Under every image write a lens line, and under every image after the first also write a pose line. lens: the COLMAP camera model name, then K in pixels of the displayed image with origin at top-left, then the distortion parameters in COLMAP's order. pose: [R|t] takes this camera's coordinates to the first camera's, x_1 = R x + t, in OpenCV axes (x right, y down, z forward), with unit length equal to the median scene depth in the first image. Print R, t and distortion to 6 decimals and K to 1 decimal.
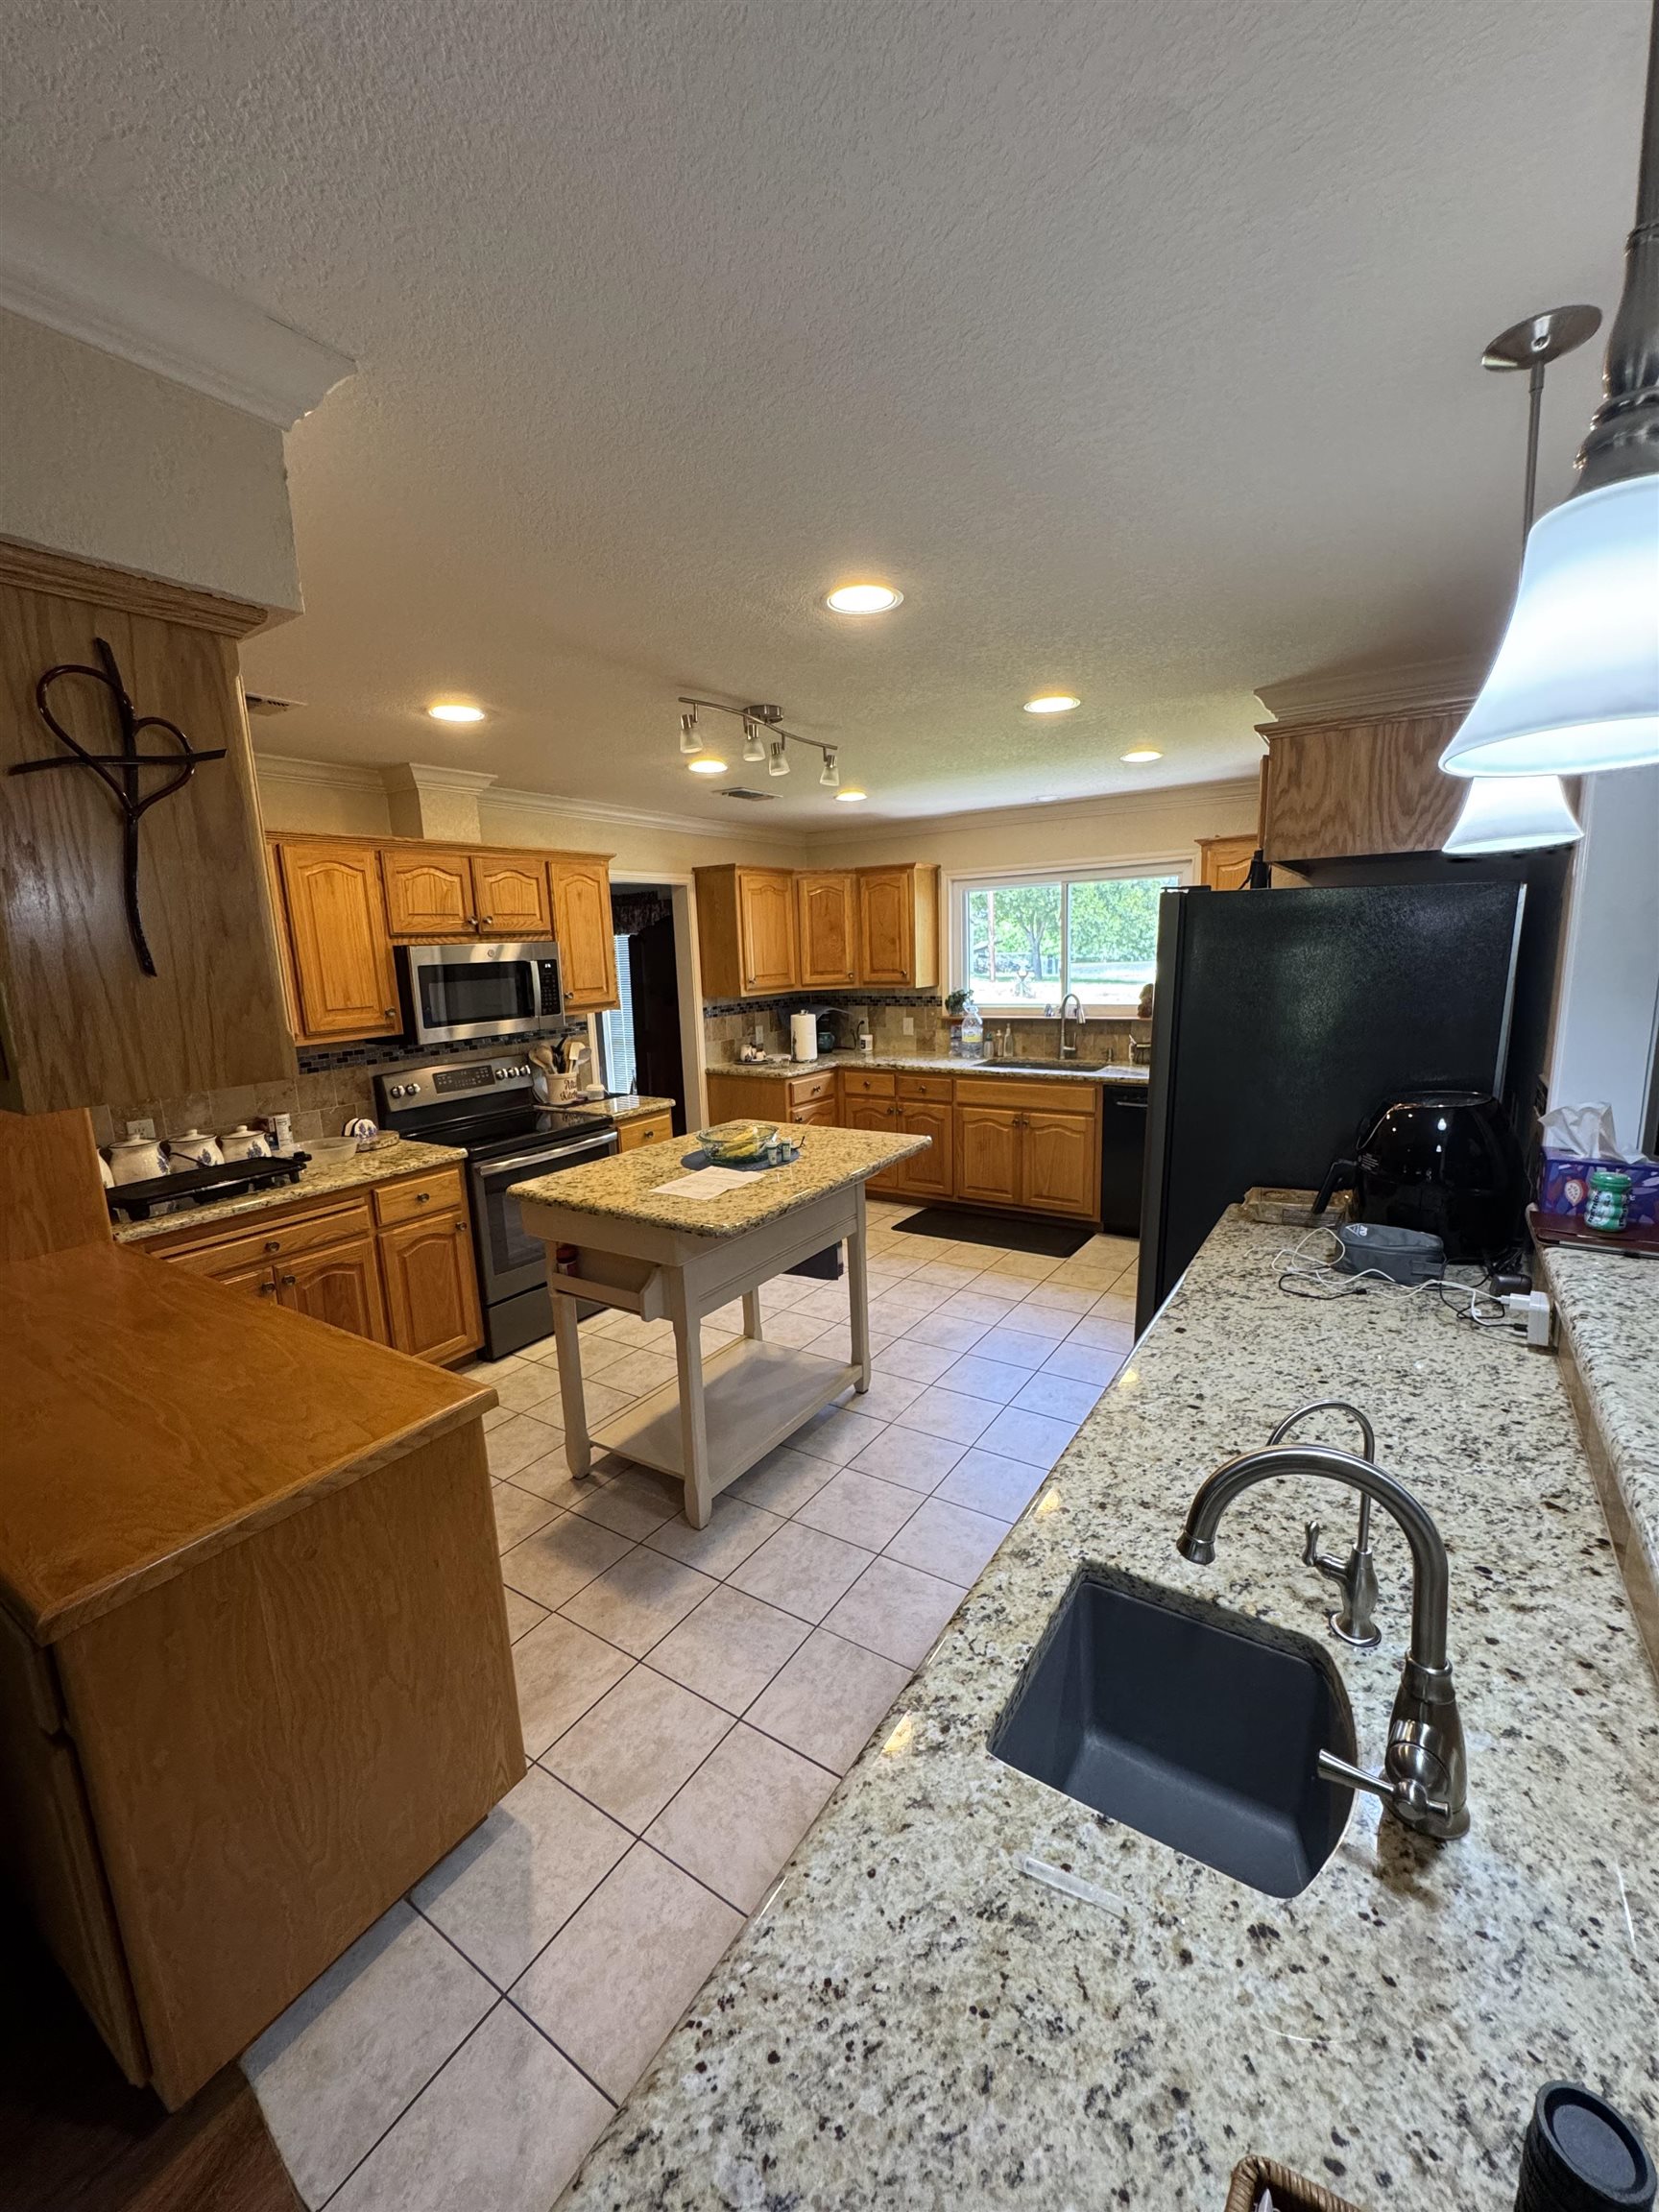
lens RADIAL K [[885.4, 0, 825.1], [0, 885.4, 1113.4], [0, 0, 1]] dist [0.000907, 0.000070]
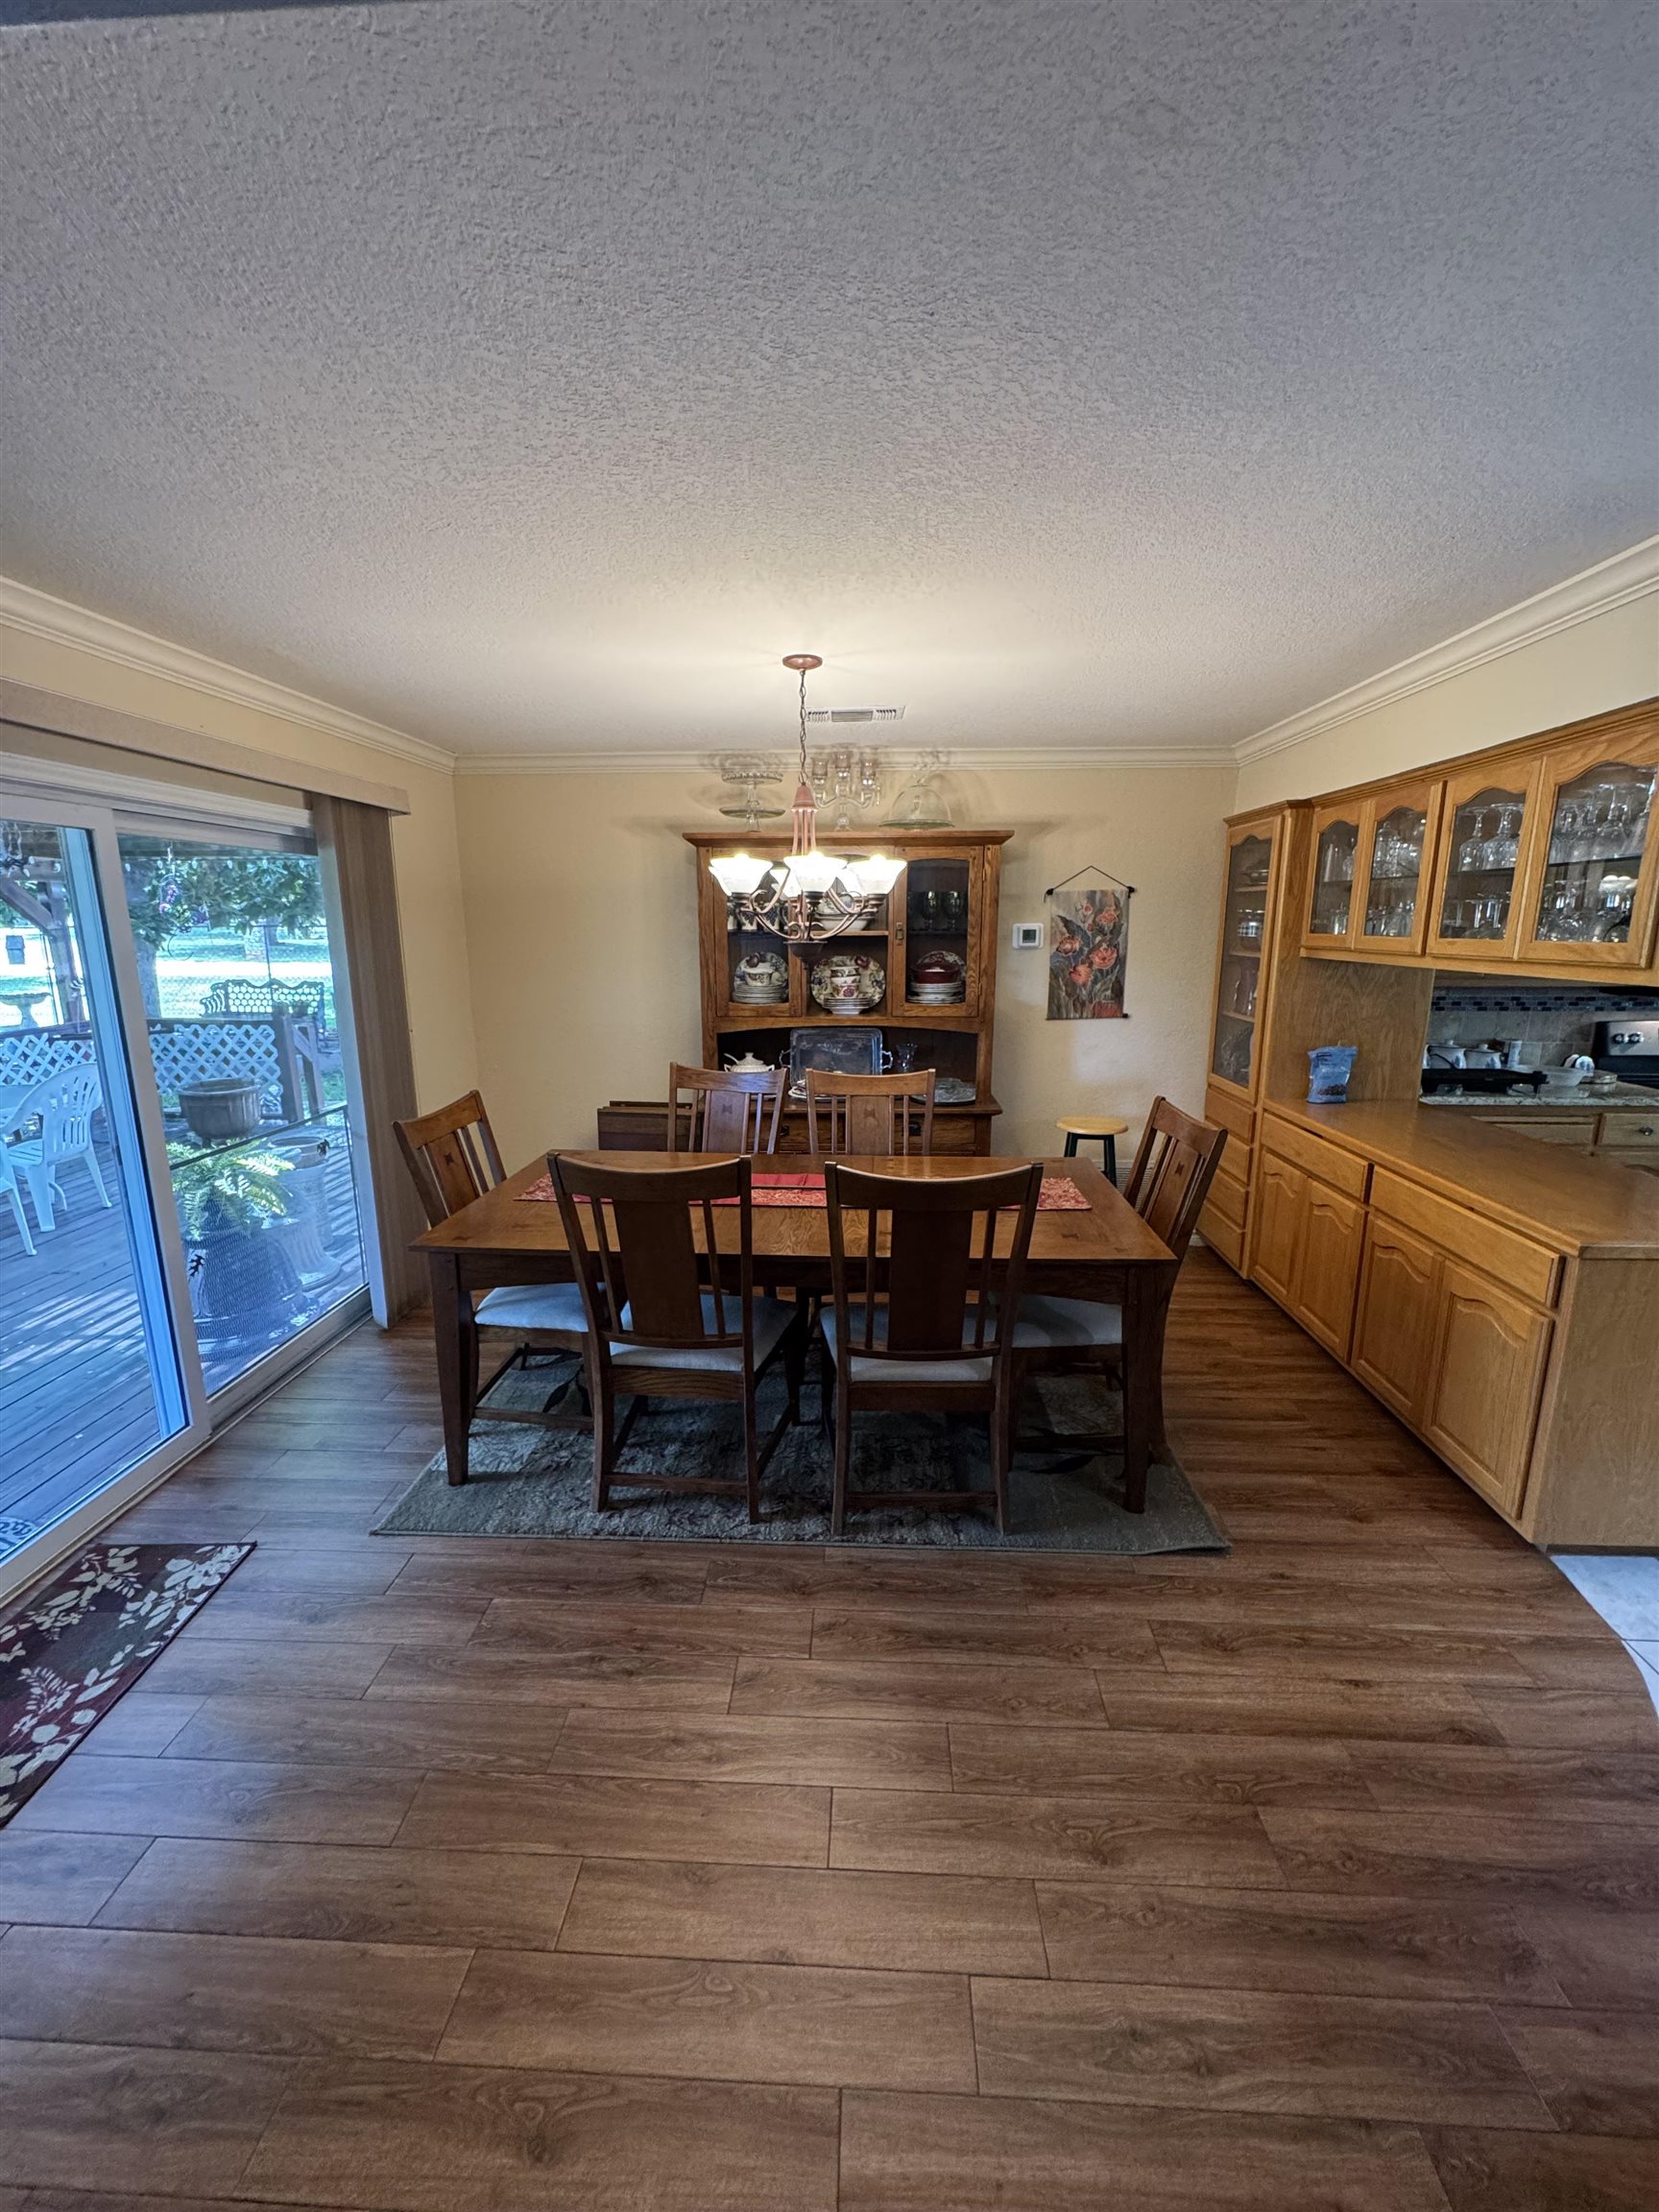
lens RADIAL K [[885.4, 0, 831.2], [0, 885.4, 1101.7], [0, 0, 1]] dist [0.000907, 0.000070]
pose [[0.511533, 0.216208, -0.831618, -0.047768], [-0.185033, 0.972837, 0.139107, 0.084611], [0.839105, 0.082719, 0.537643, -0.440344]]
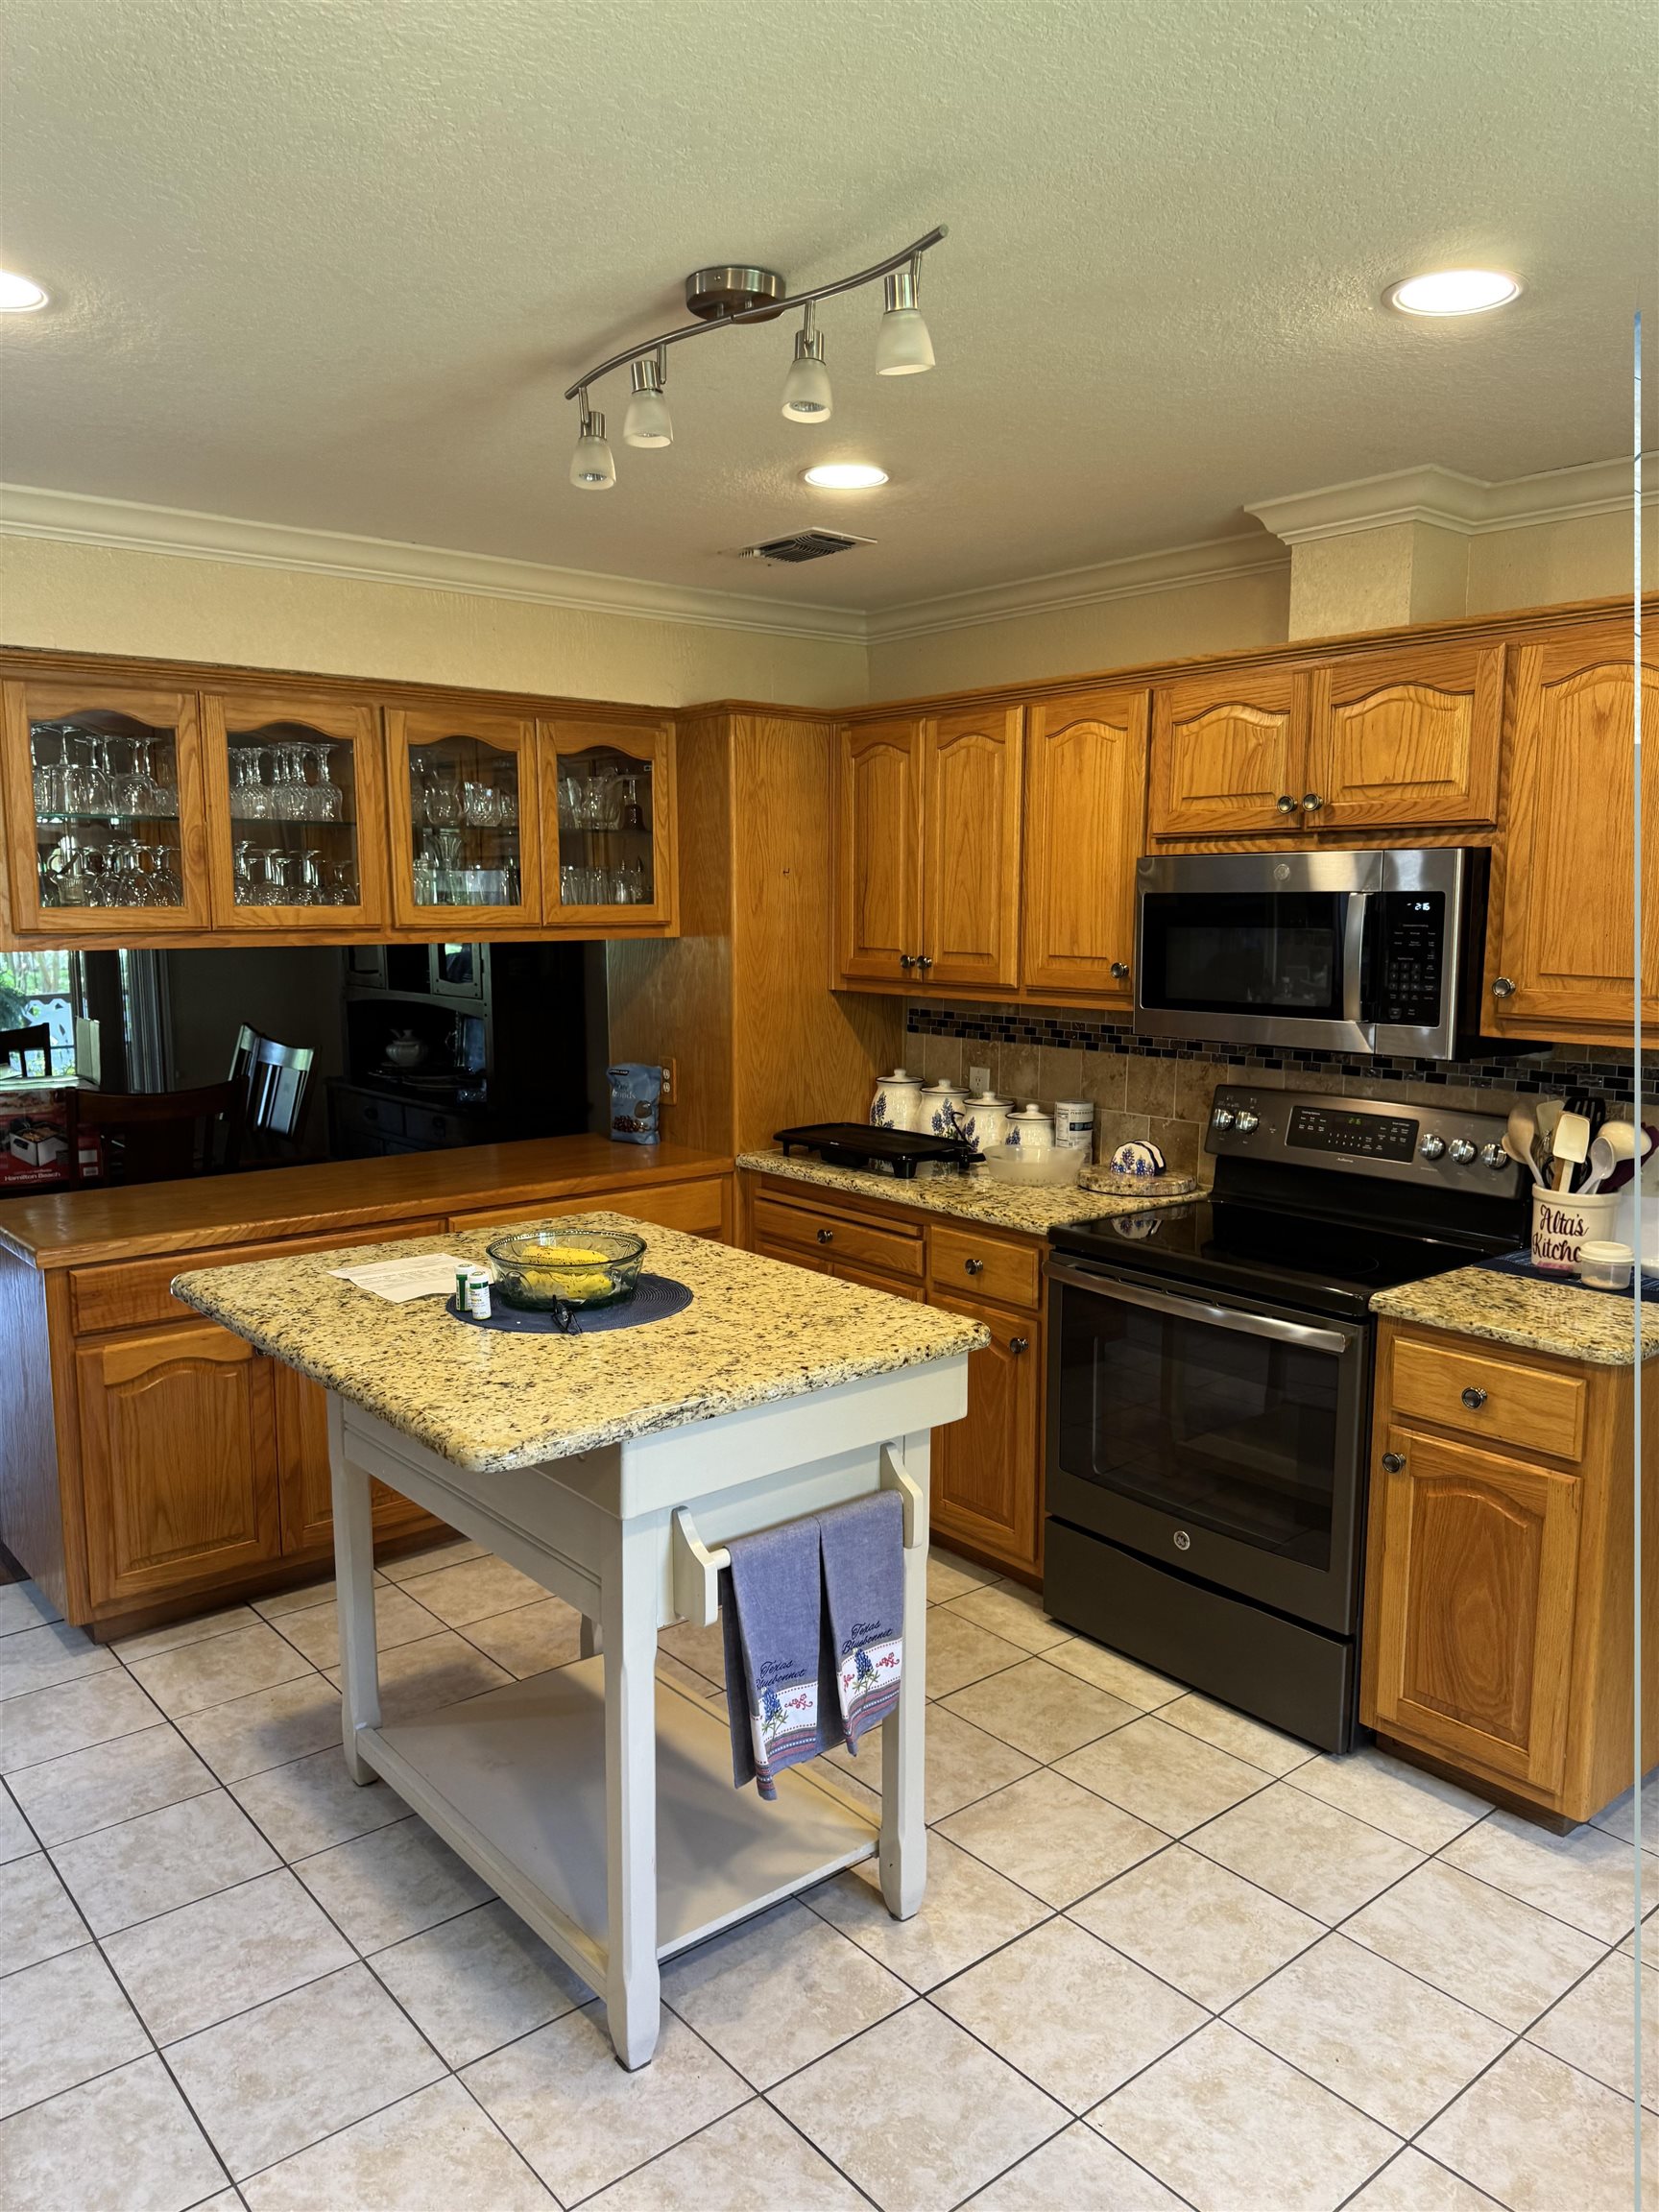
lens RADIAL K [[1571.6, 0, 829.7], [0, 1571.6, 1102.3], [0, 0, 1]] dist [-0.002636, -0.005091]
pose [[-0.281716, 0.164332, -0.945321, 0.560993], [-0.172315, 0.960542, 0.218329, -0.226828], [0.943898, 0.224399, -0.242283, 1.112075]]
